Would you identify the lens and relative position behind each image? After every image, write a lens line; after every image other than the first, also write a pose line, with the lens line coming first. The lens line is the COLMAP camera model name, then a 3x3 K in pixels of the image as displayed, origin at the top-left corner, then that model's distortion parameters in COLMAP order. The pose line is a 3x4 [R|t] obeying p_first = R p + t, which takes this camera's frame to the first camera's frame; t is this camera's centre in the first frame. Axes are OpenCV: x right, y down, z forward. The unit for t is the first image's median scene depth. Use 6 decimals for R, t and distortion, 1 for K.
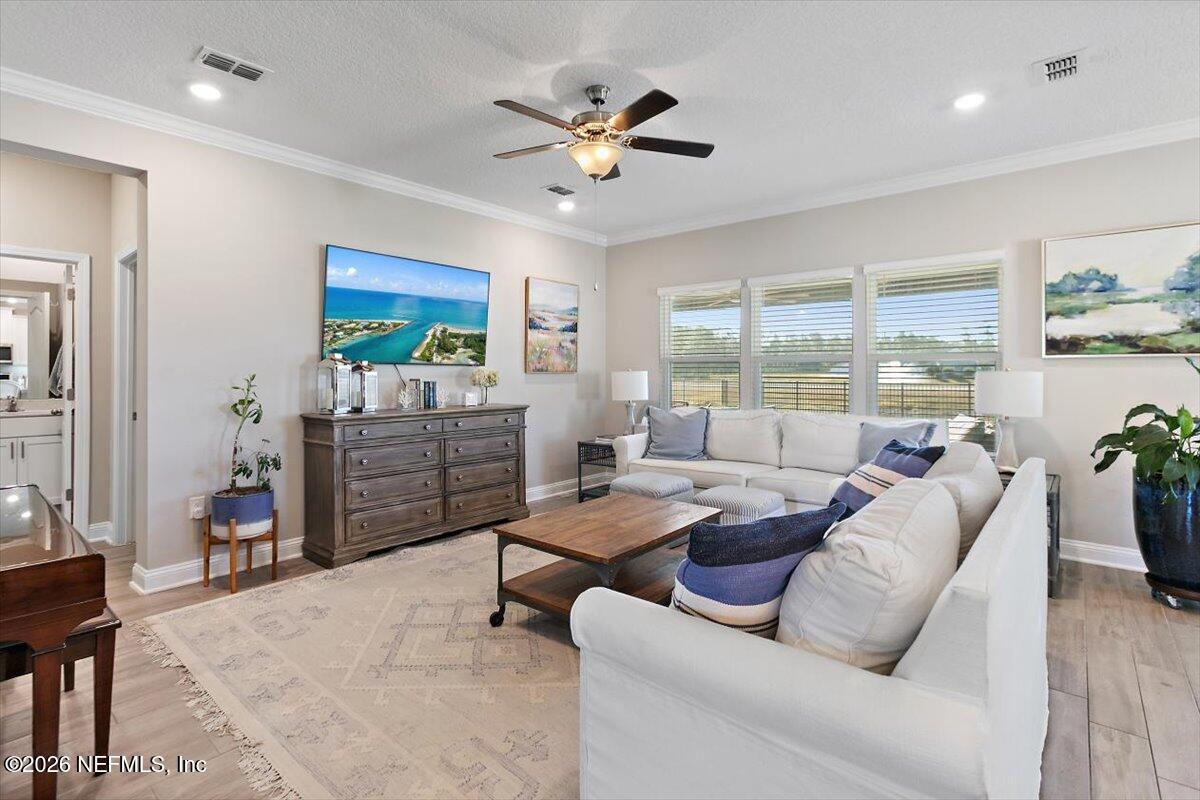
lens RADIAL K [[566.4, 0, 588.9], [0, 566.4, 383.2], [0, 0, 1]] dist [0.000229, 0.001086]
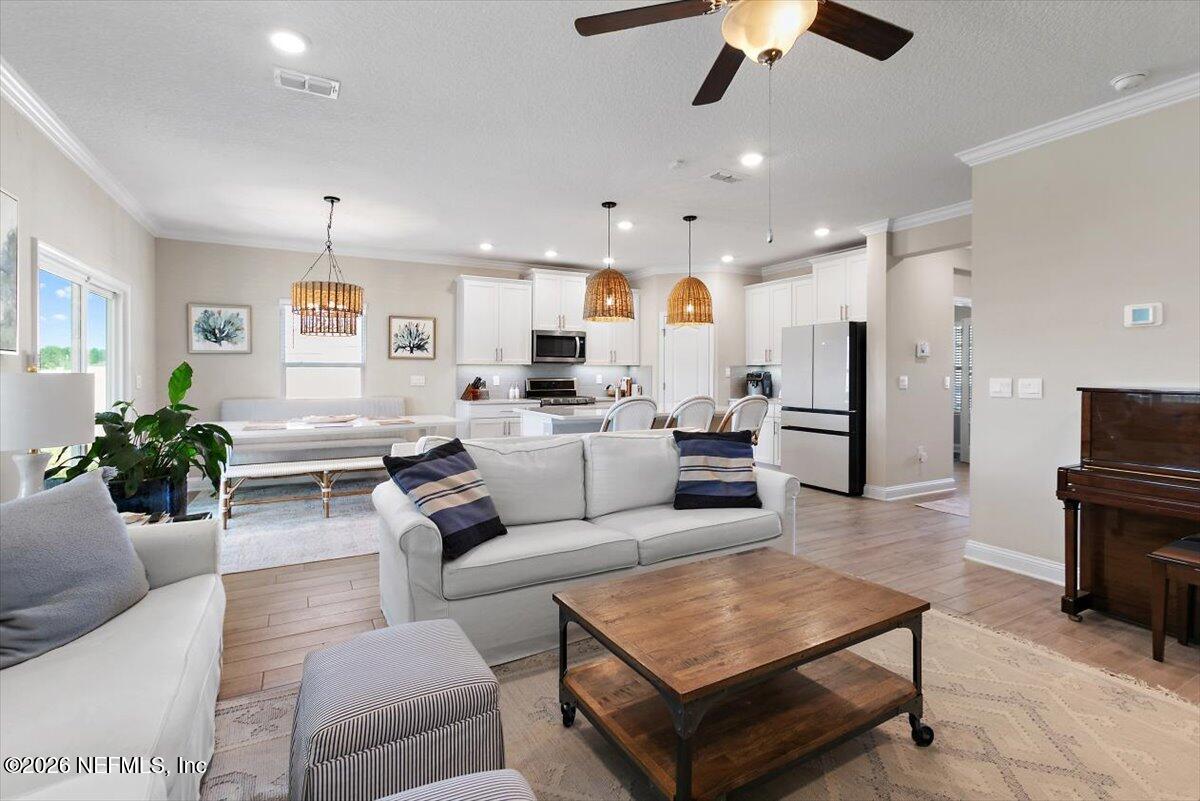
lens RADIAL K [[558.2, 0, 593.9], [0, 558.2, 373.6], [0, 0, 1]] dist [0.000835, 0.000367]
pose [[-0.935032, -0.000888, 0.354561, -0.022793], [0.005492, 0.999841, 0.016989, -0.029490], [-0.354520, 0.017832, -0.934878, 1.418113]]
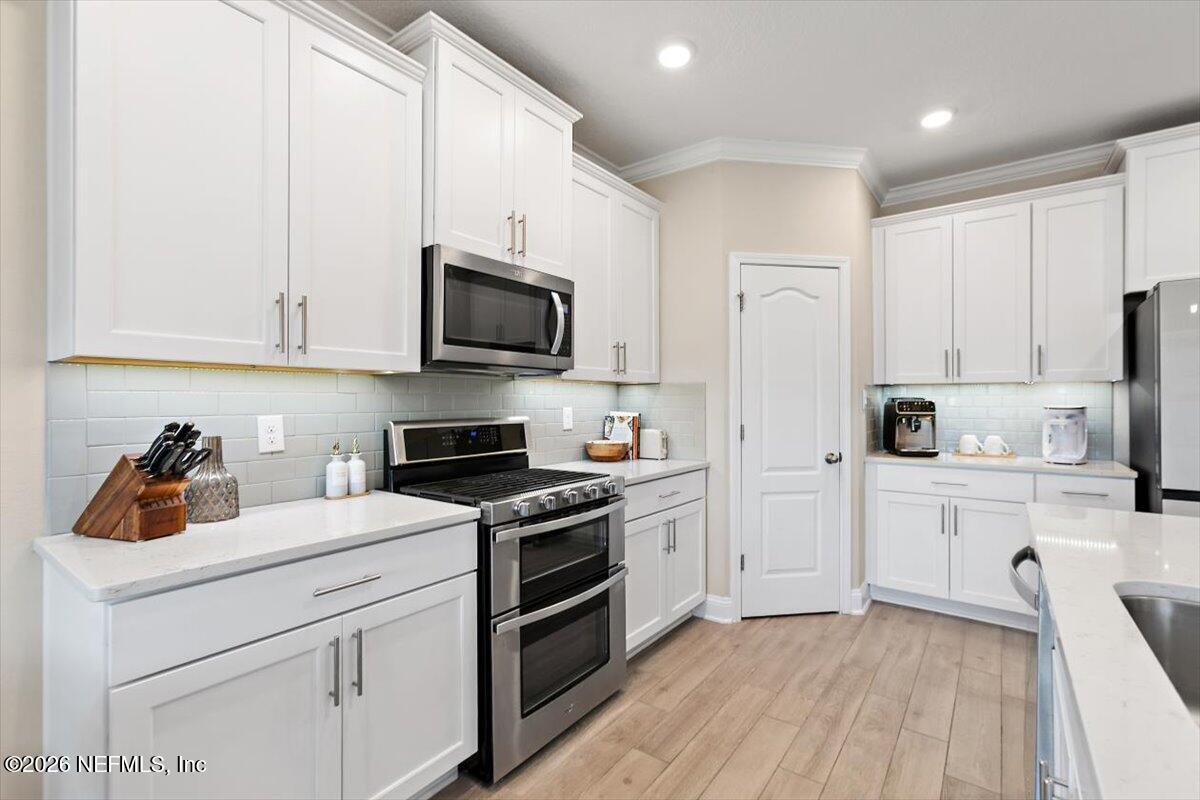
lens RADIAL K [[539.9, 0, 600.0], [0, 539.9, 400.0], [0, 0, 1]] dist [-0.003814, -0.000452]
pose [[-0.997361, 0.001482, -0.072584, 0.789599], [0.000399, 0.999889, 0.014925, -0.007970], [0.072598, 0.014857, -0.997251, 0.119074]]
